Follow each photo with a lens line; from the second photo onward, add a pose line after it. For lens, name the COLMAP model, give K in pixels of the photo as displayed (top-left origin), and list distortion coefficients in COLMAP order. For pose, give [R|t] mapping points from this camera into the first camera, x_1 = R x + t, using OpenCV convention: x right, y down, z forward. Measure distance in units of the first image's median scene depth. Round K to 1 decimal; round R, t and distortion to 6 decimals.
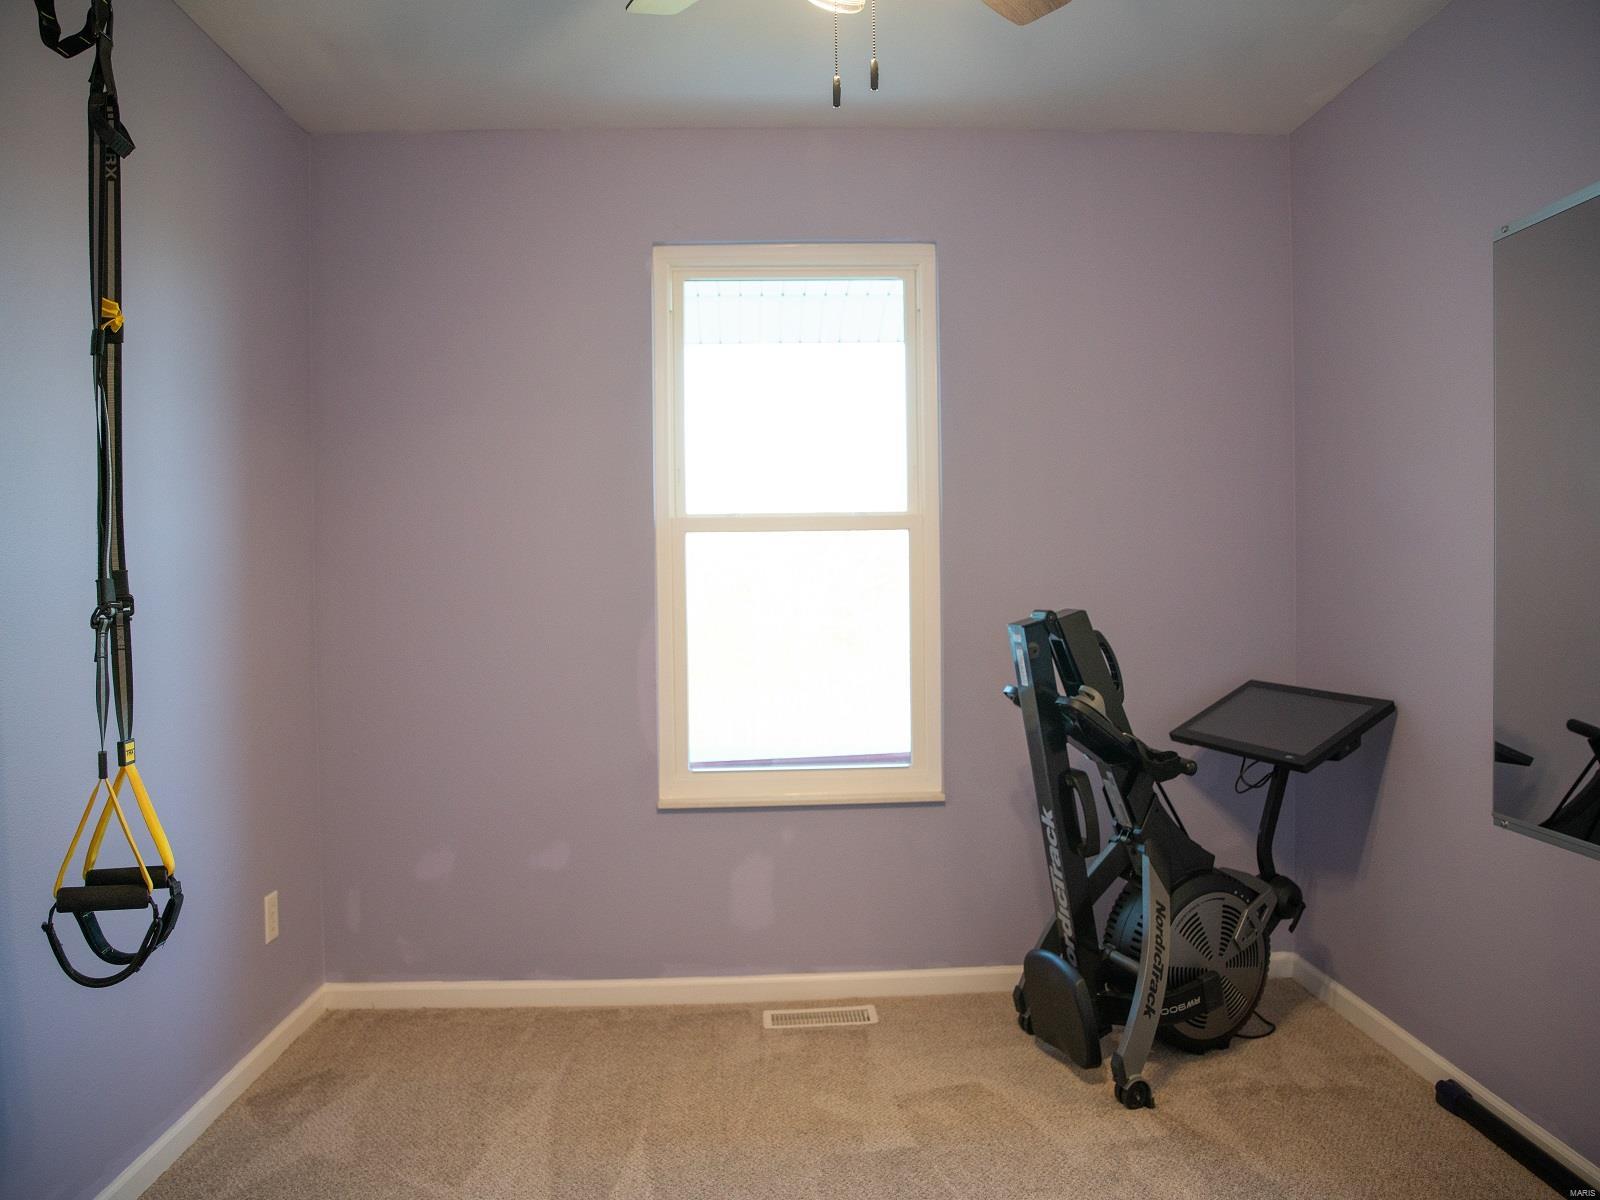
lens RADIAL K [[1099.1, 0, 800.0], [0, 1099.1, 600.0], [0, 0, 1]] dist [-0.112077, 0.079058]
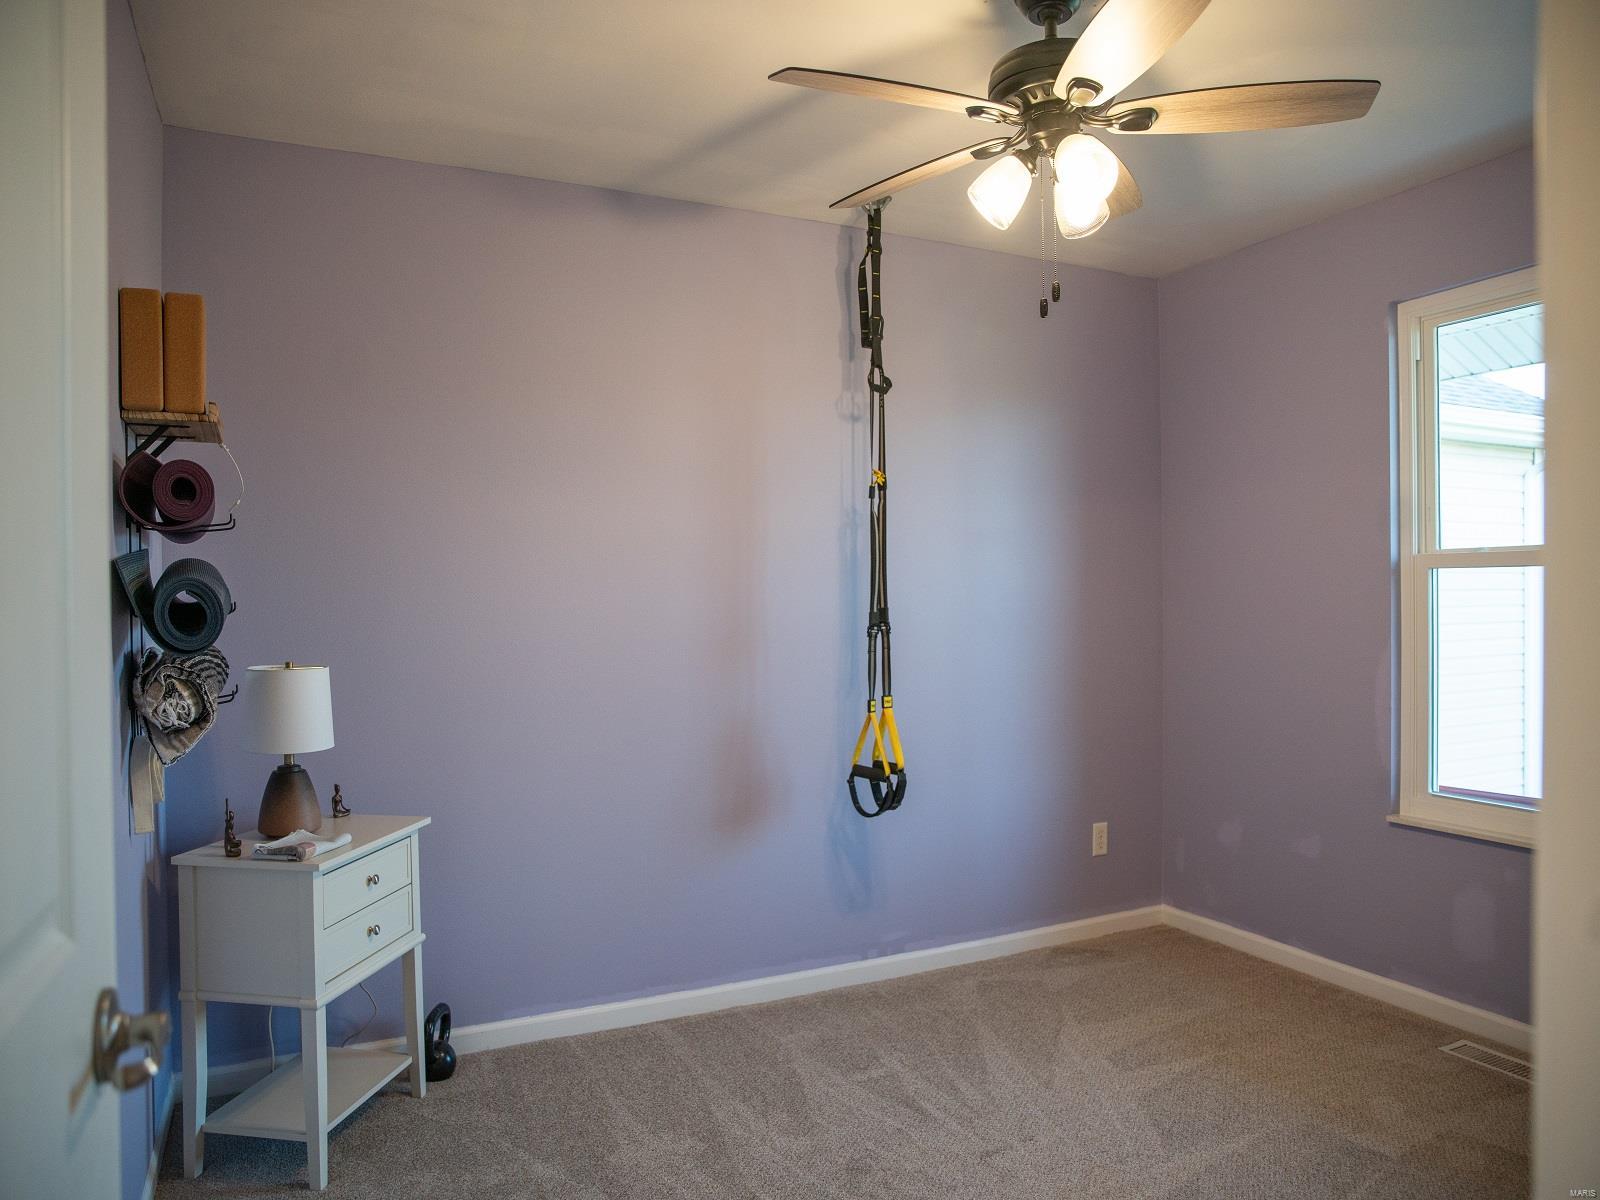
lens RADIAL K [[1099.1, 0, 800.0], [0, 1099.1, 600.0], [0, 0, 1]] dist [-0.112077, 0.079058]
pose [[0.384329, 0.009330, -0.923149, 0.656378], [-0.013045, 0.999904, 0.004675, -0.028346], [0.923104, 0.010246, 0.384414, 0.045520]]
